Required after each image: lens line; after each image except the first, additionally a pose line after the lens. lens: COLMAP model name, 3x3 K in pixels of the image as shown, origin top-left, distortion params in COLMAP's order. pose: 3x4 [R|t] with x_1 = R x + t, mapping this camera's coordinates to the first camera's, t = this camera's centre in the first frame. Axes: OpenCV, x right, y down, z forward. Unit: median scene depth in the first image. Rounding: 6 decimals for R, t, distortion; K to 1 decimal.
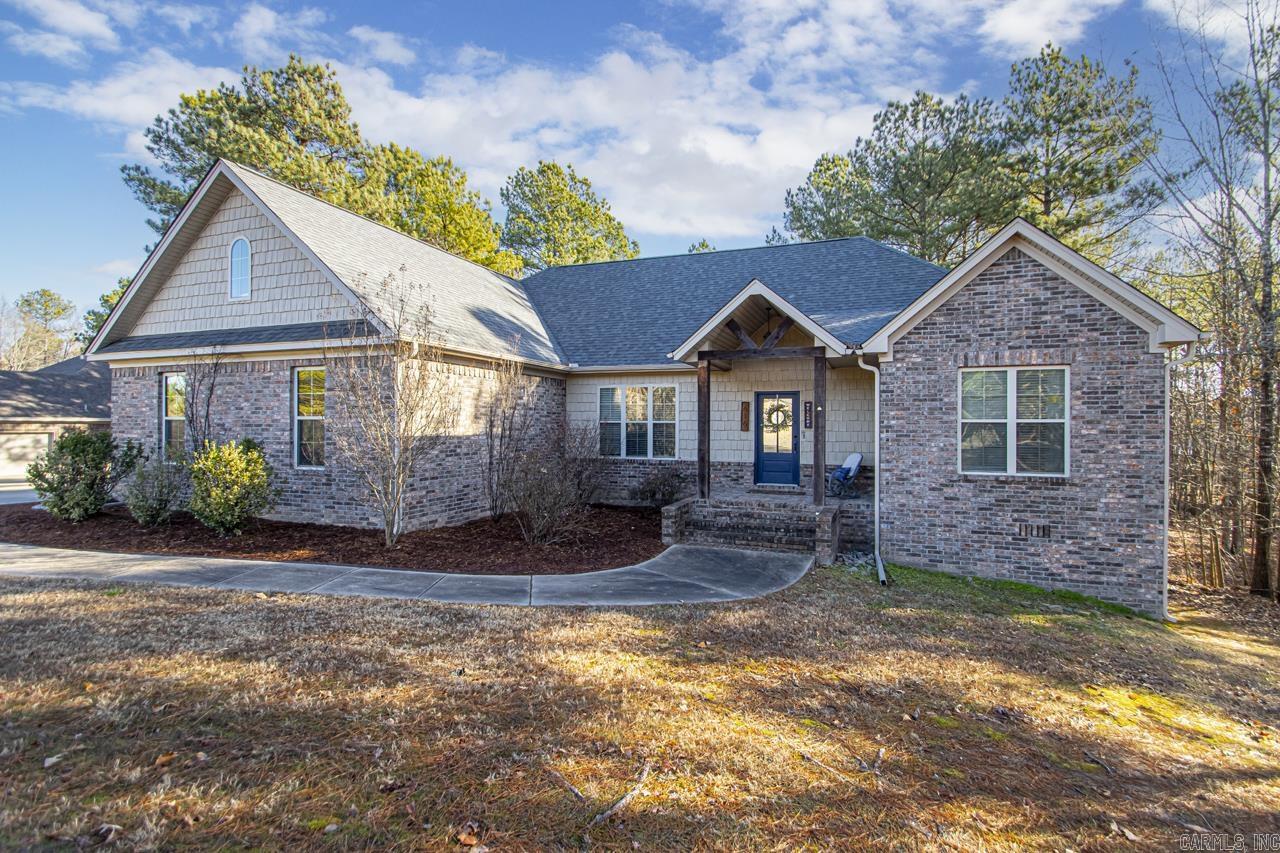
lens RADIAL K [[591.4, 0, 646.7], [0, 591.4, 423.1], [0, 0, 1]] dist [0.003912, -0.010552]
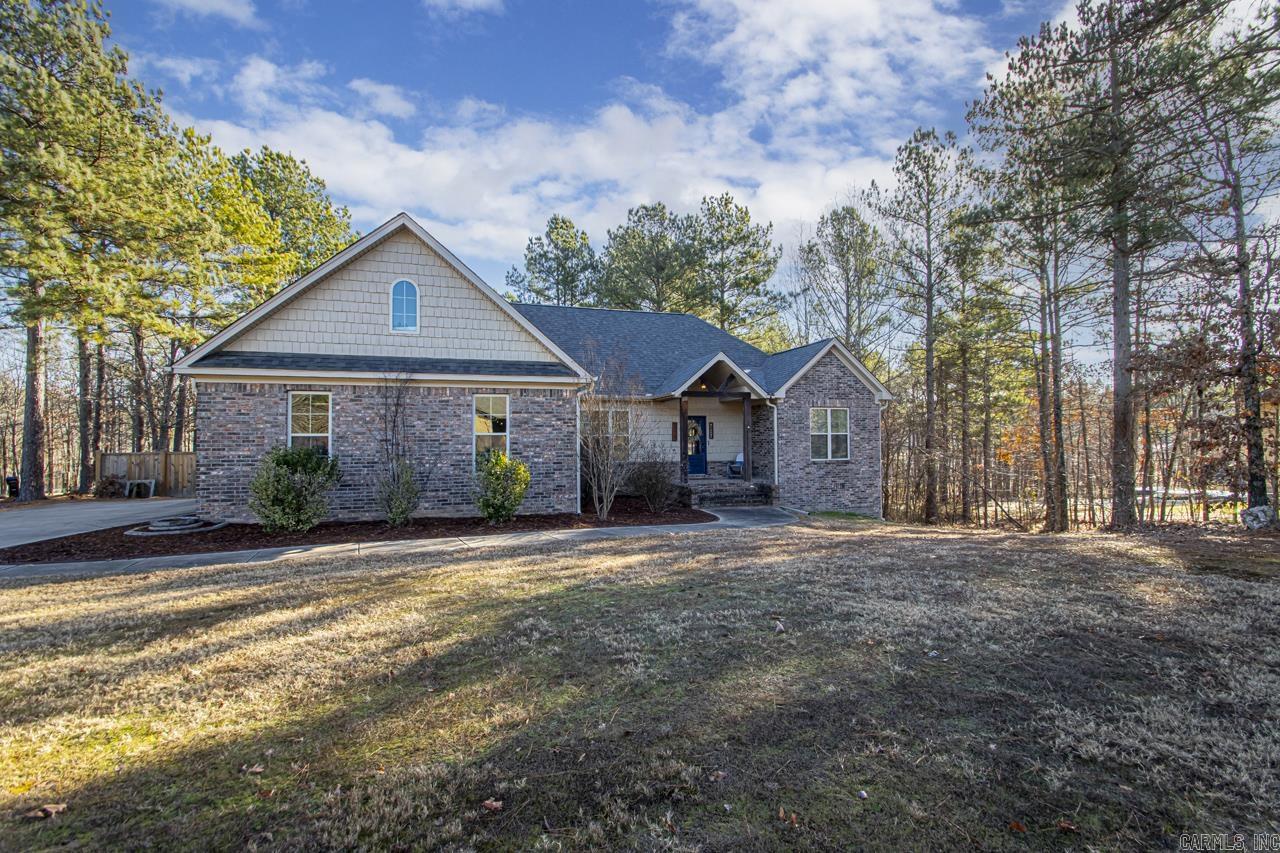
lens RADIAL K [[591.4, 0, 646.7], [0, 591.4, 423.1], [0, 0, 1]] dist [0.003912, -0.010552]
pose [[0.785829, 0.006191, 0.618412, -1.089162], [0.007663, 0.999776, -0.019746, -0.004401], [-0.618396, 0.020255, 0.785606, -0.214961]]
